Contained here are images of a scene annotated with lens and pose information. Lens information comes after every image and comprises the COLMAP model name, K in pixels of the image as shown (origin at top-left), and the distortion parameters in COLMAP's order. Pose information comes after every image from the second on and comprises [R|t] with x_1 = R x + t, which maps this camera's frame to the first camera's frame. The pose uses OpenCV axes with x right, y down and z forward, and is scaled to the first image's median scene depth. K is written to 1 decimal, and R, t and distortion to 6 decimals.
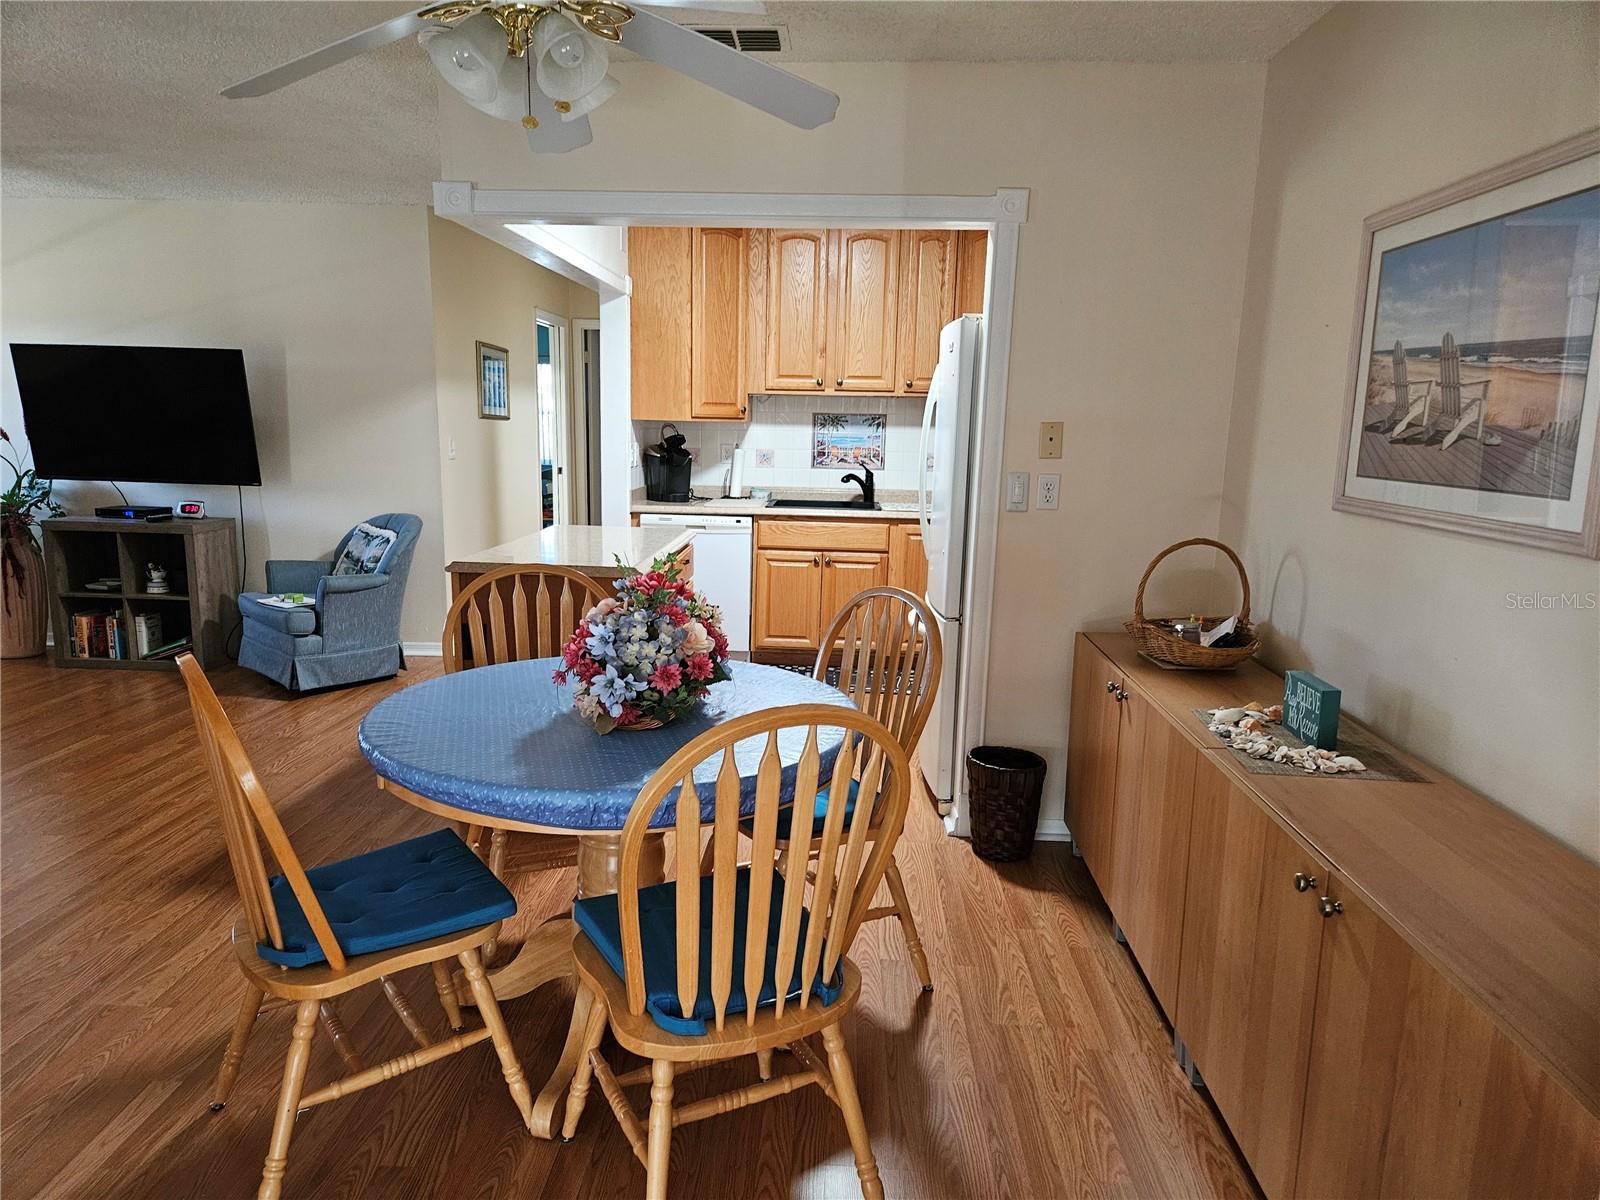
lens RADIAL K [[1074.5, 0, 800.0], [0, 1074.5, 600.0], [0, 0, 1]] dist [0.115215, -0.110234]
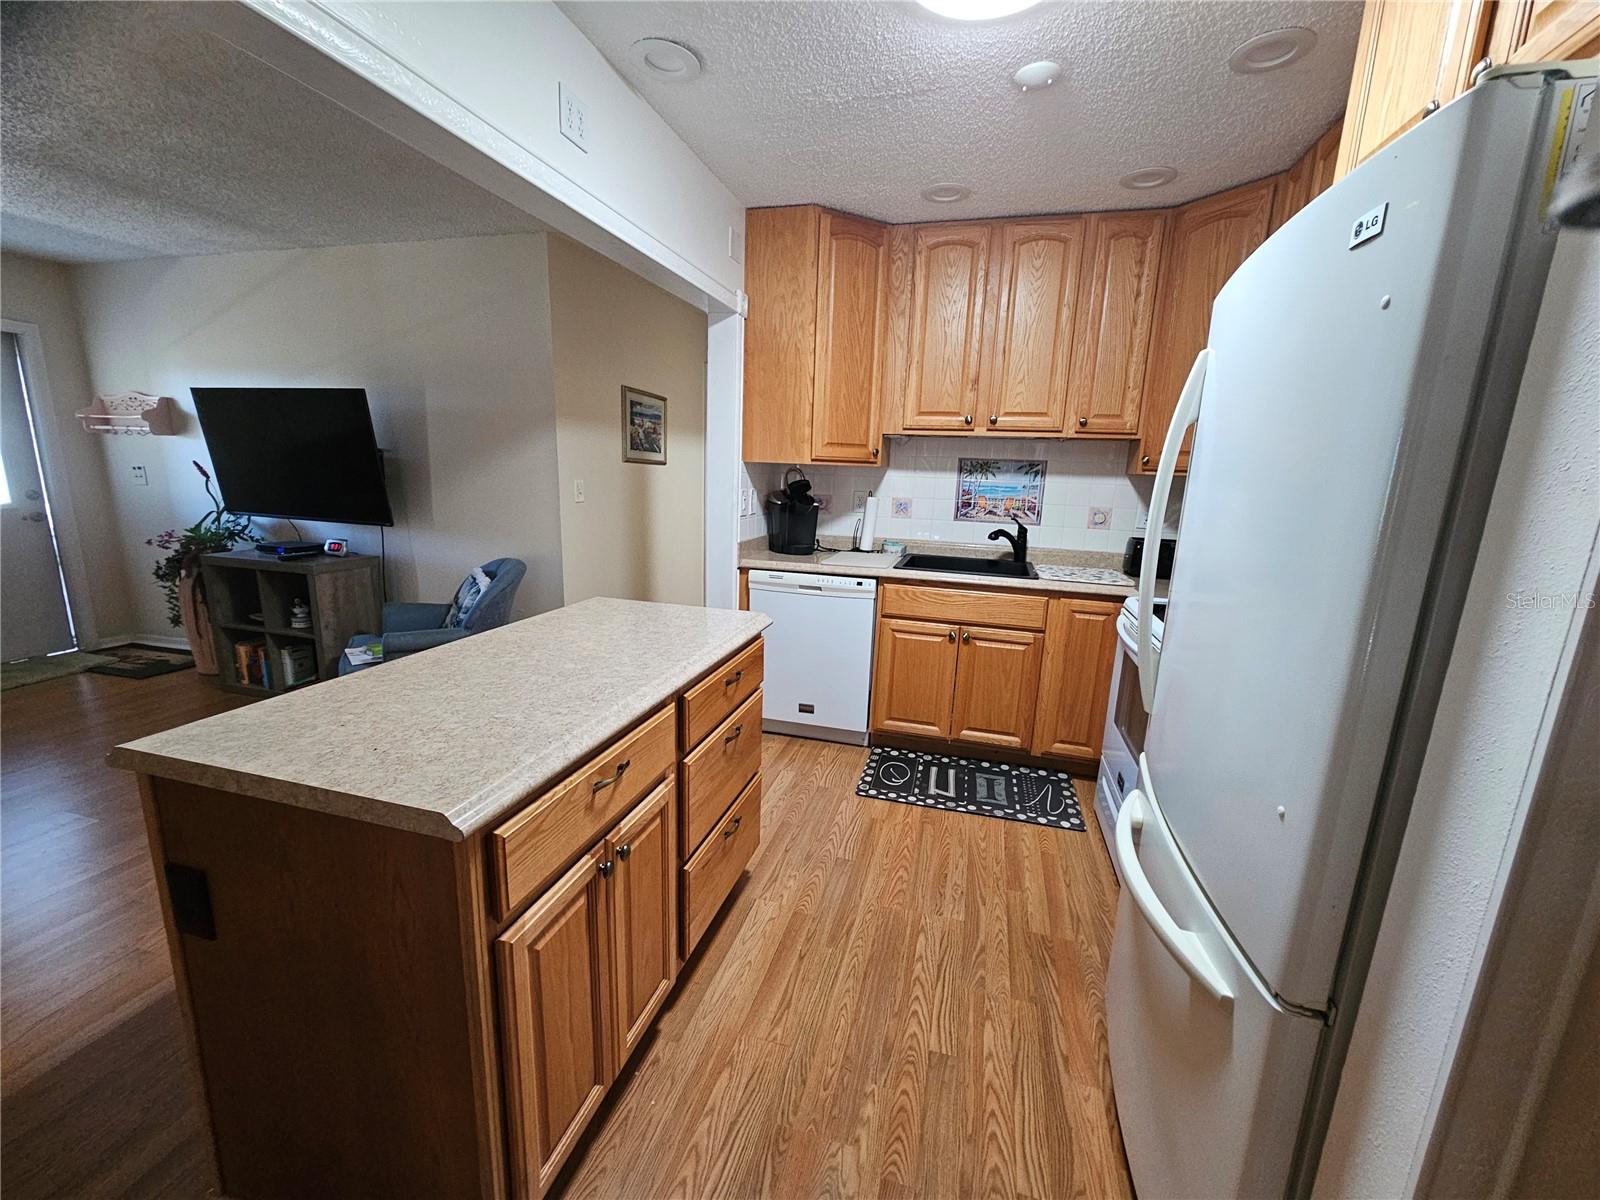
lens RADIAL K [[673.2, 0, 800.0], [0, 673.2, 600.0], [0, 0, 1]] dist [-0.000216, 0.000080]
pose [[0.974389, 0.056101, -0.217759, 0.012441], [-0.051322, 0.998302, 0.027547, -0.071141], [0.218935, -0.015665, 0.975614, 0.465549]]
